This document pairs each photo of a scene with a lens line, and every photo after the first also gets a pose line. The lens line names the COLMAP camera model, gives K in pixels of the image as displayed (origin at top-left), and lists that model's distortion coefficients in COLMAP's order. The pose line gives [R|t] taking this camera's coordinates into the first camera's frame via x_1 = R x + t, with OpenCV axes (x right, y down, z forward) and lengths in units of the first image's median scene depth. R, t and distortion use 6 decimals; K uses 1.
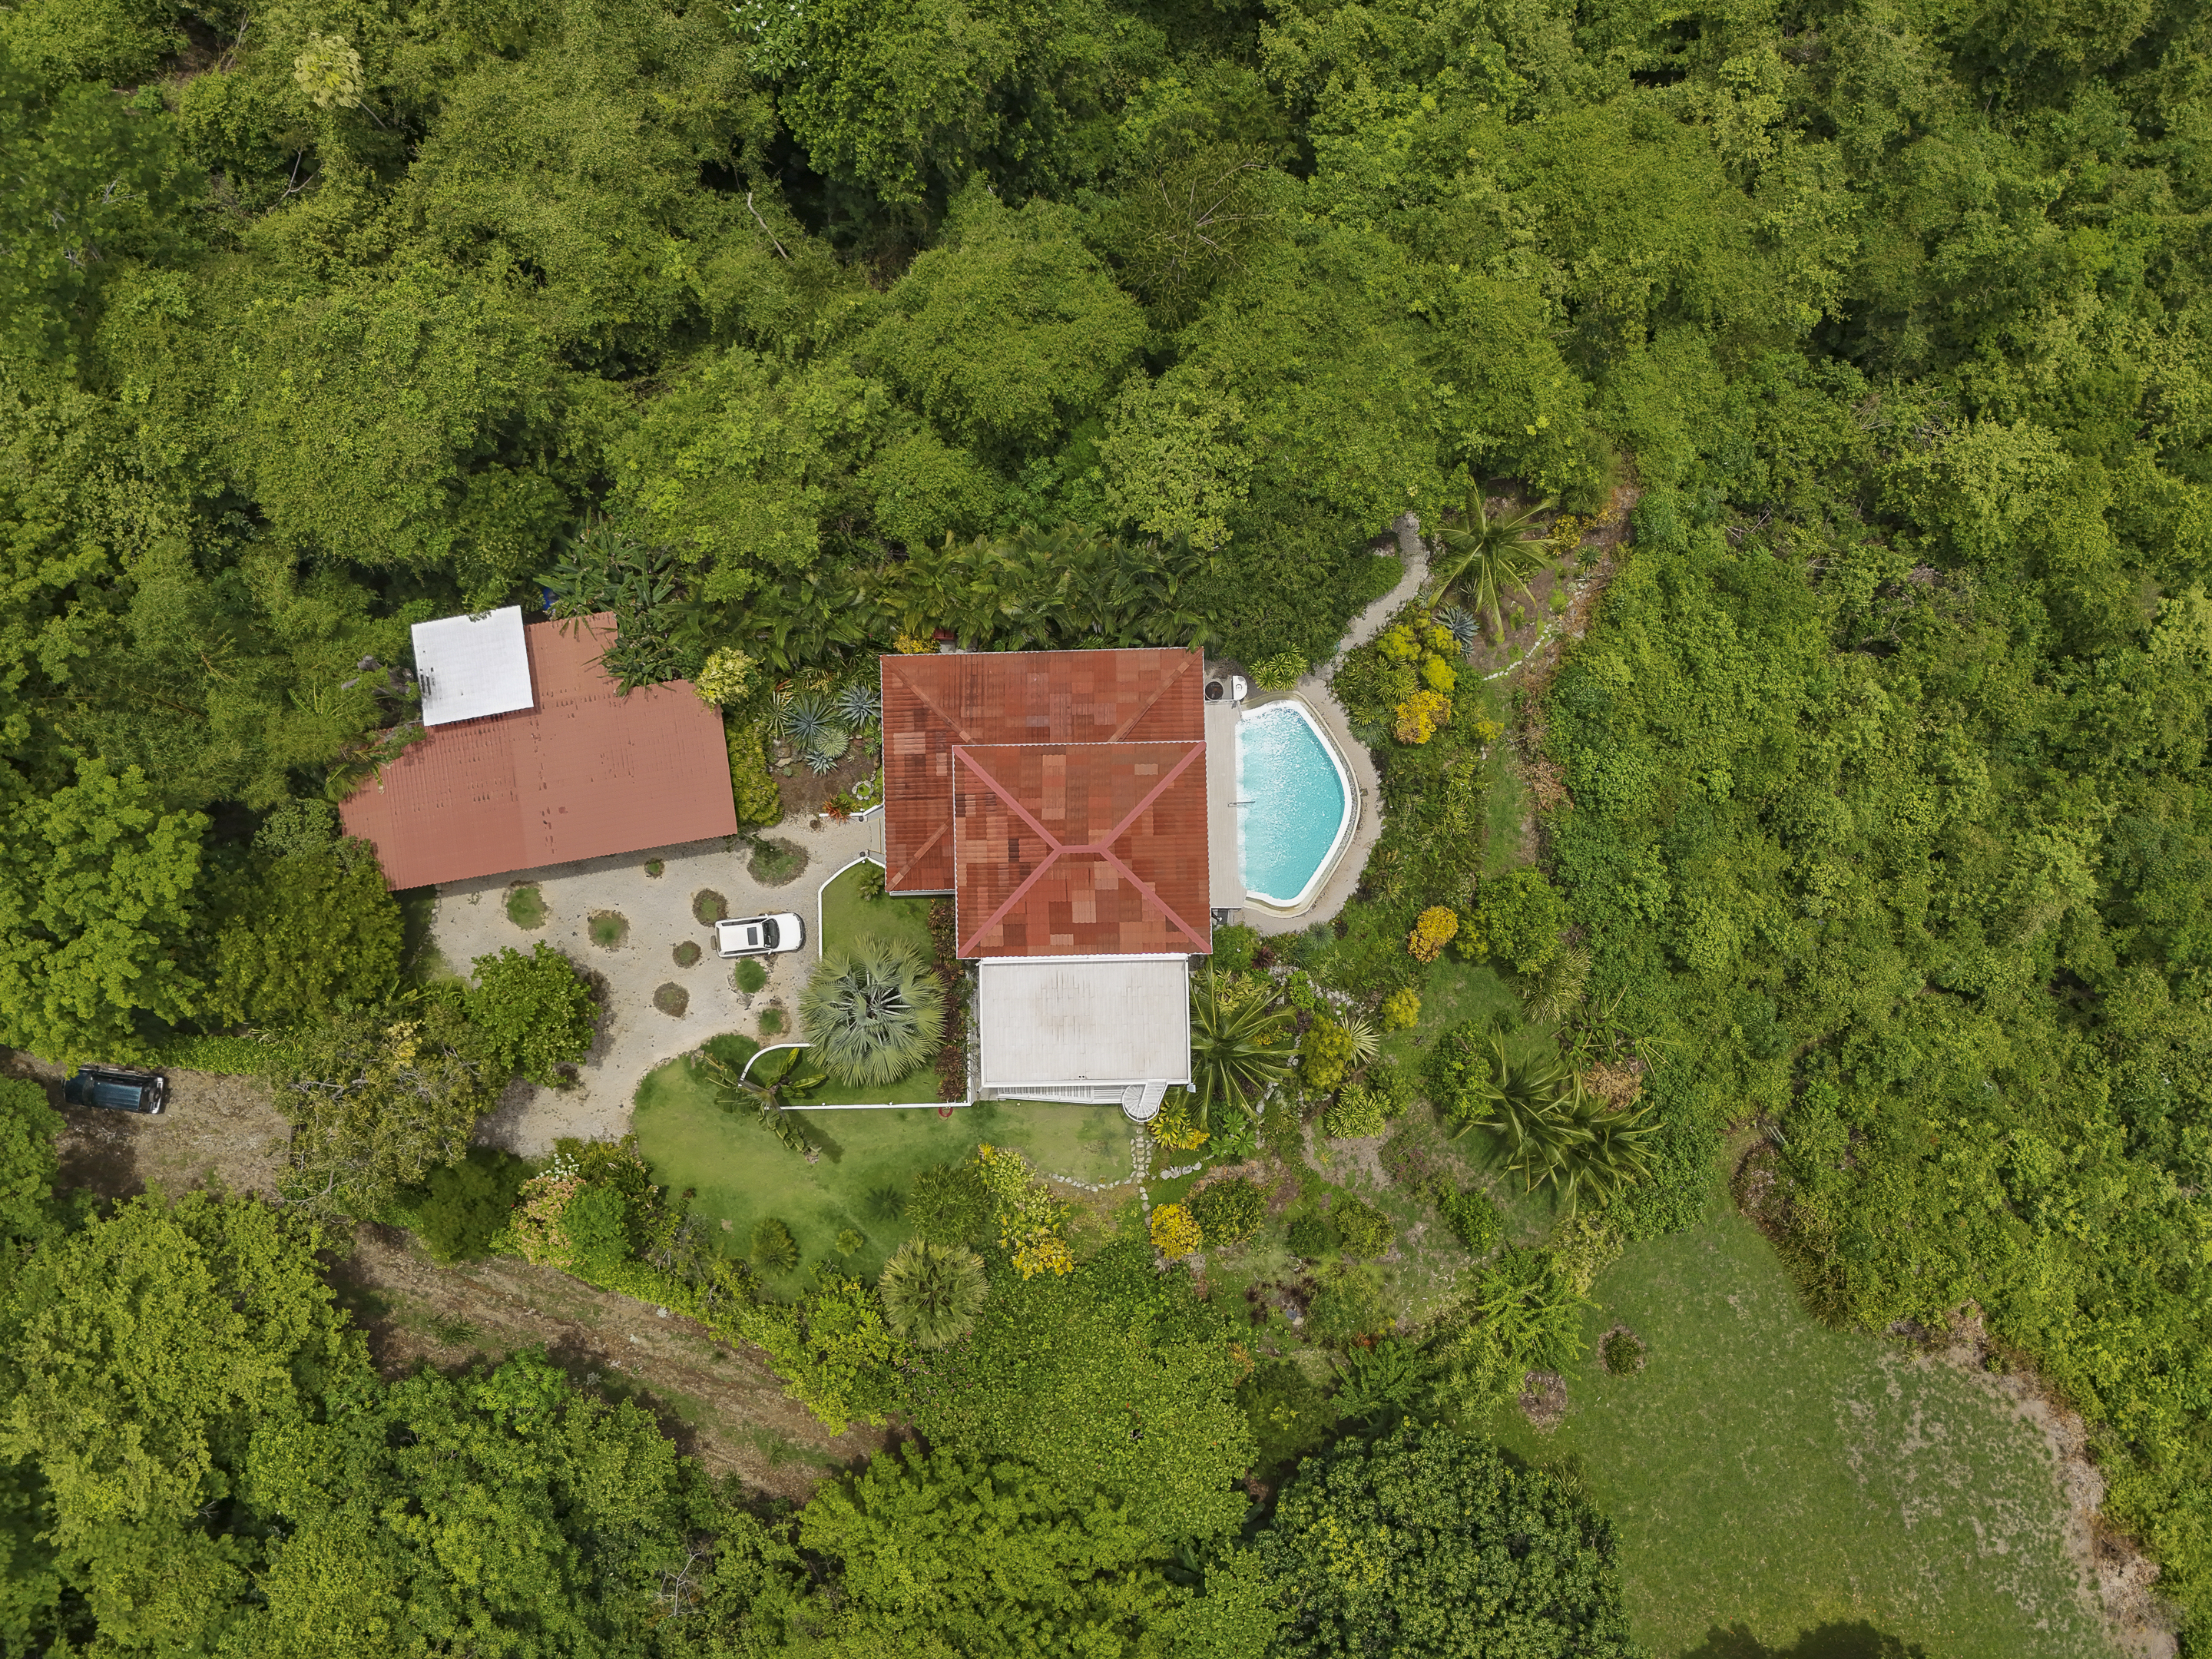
lens RADIAL K [[1567.0, 0, 1100.6], [0, 1567.0, 826.1], [0, 0, 1]] dist [0.053488, -0.008076]
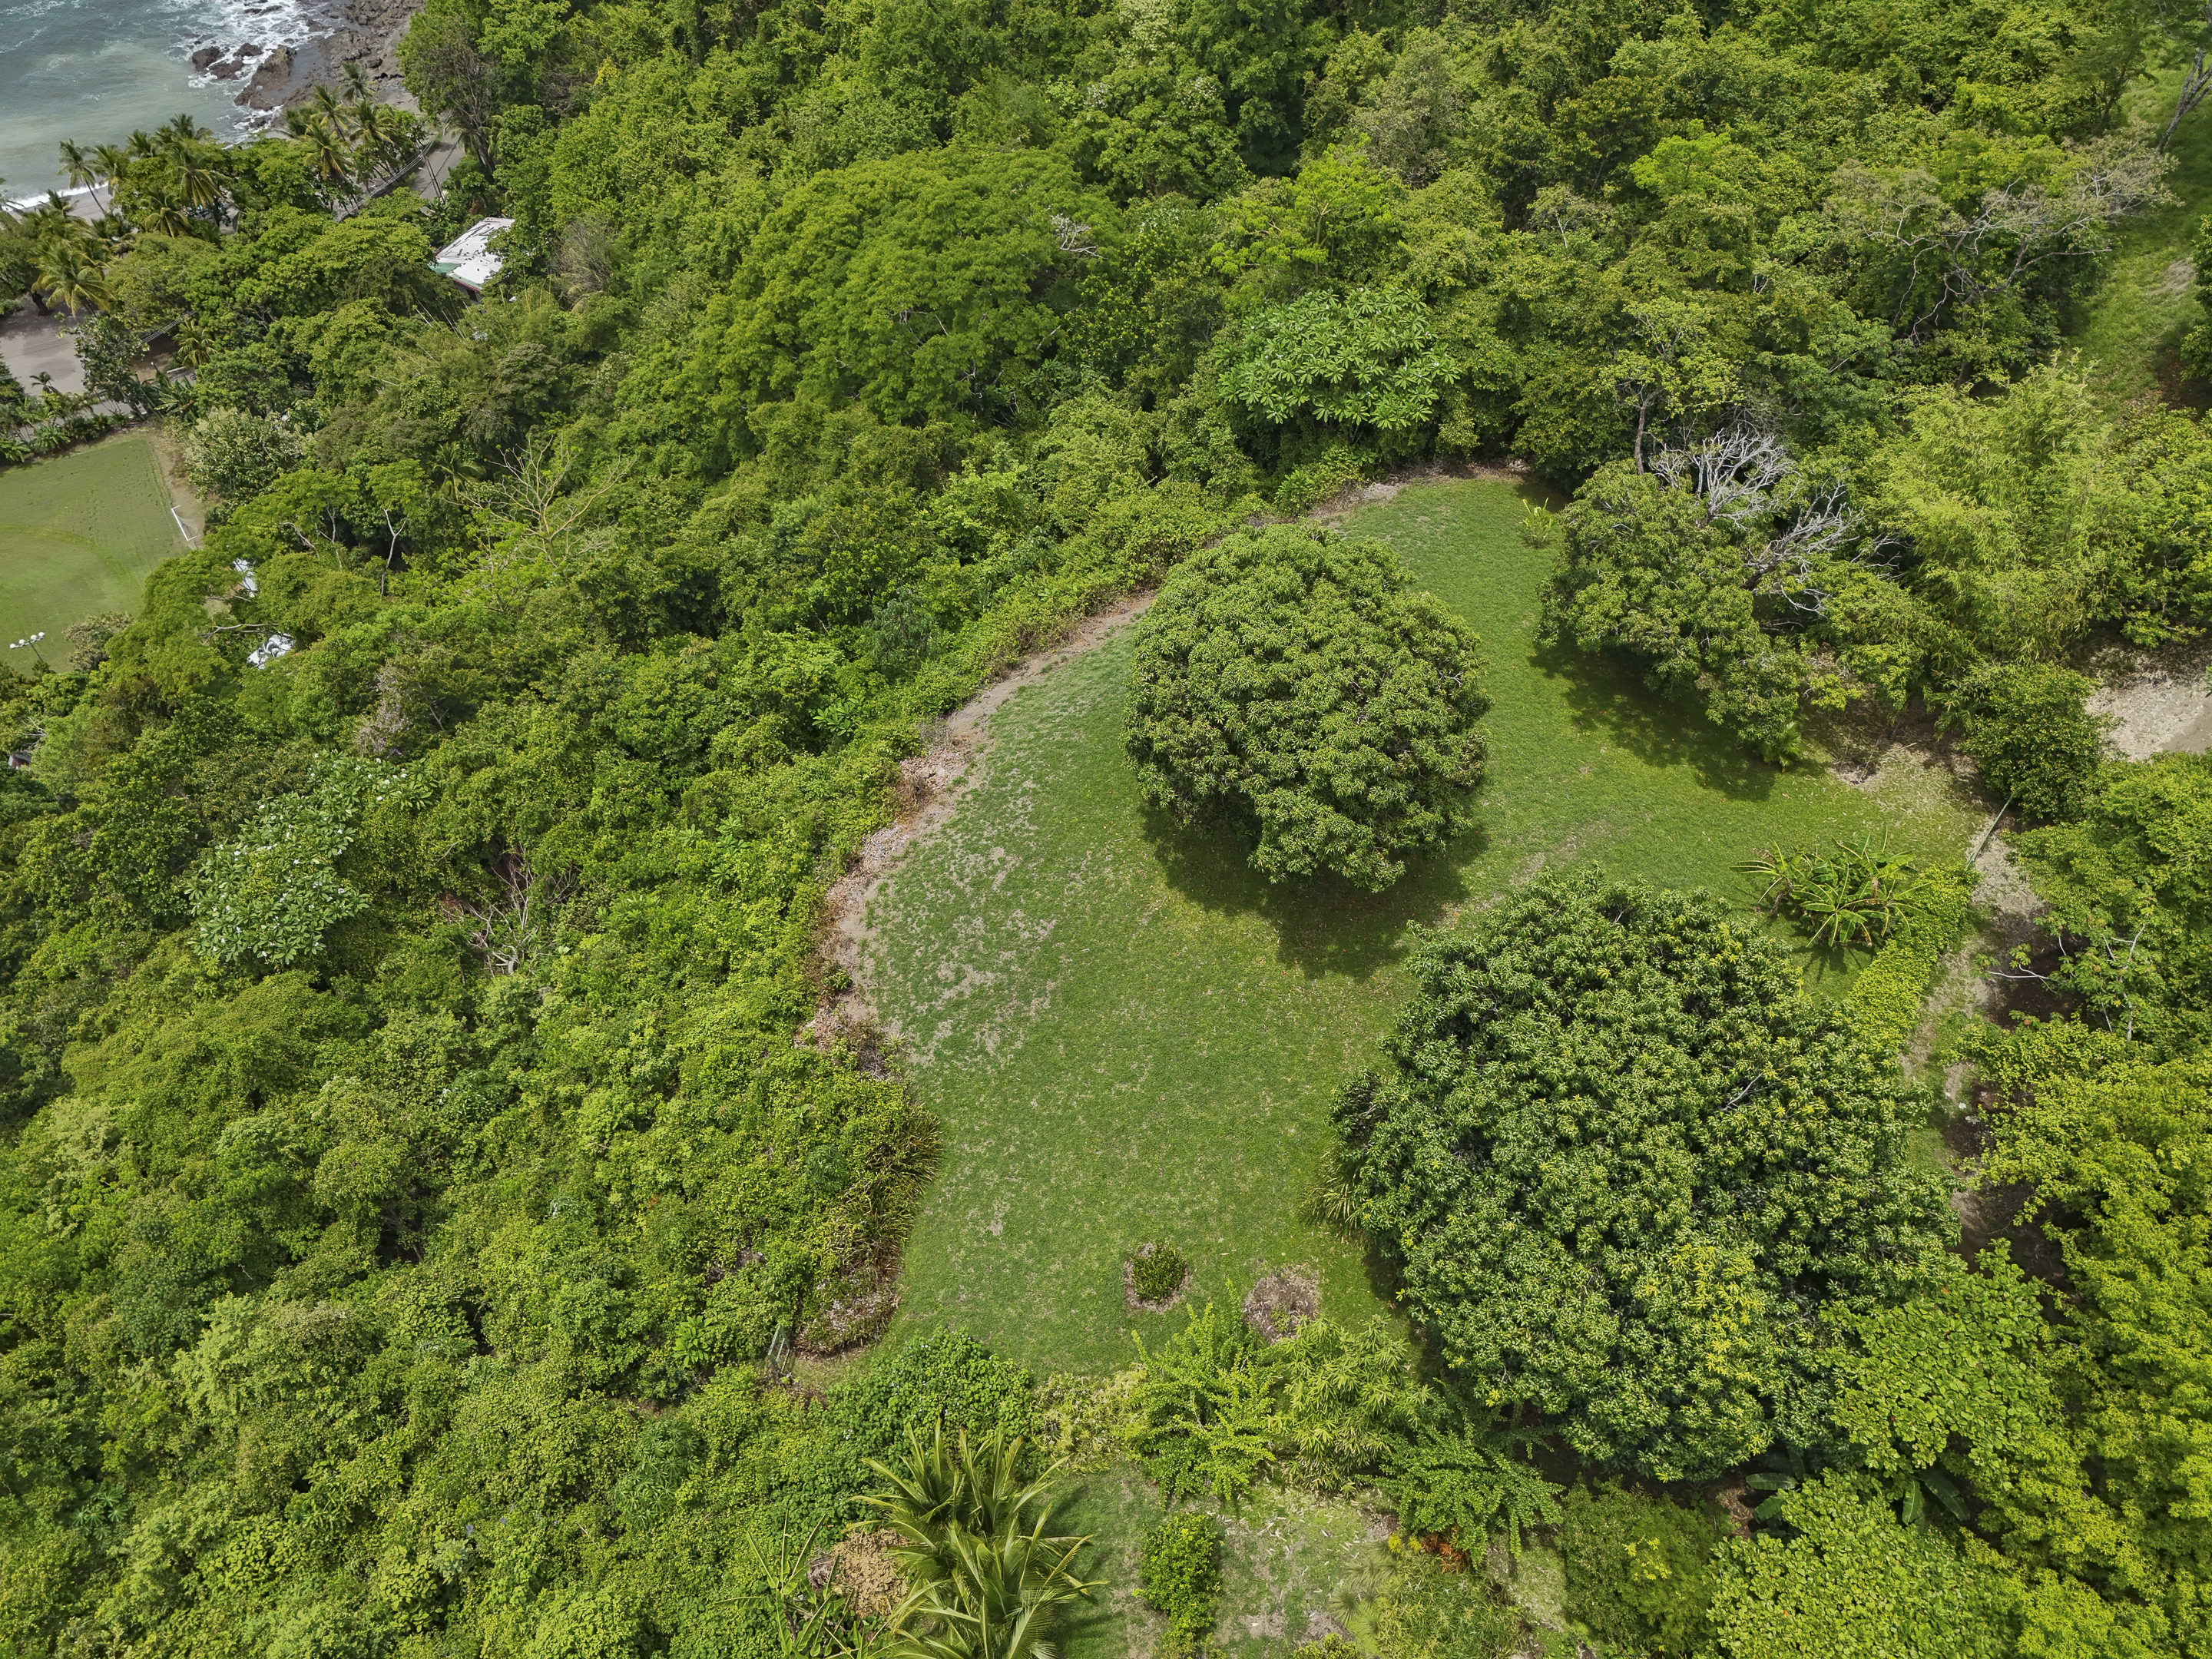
lens RADIAL K [[1567.0, 0, 1110.3], [0, 1567.0, 837.2], [0, 0, 1]] dist [0.053488, -0.008076]
pose [[-0.707701, -0.489681, 0.509286, 0.084625], [0.706198, -0.511778, 0.489252, 0.076817], [0.021064, 0.705901, 0.707997, 0.375422]]
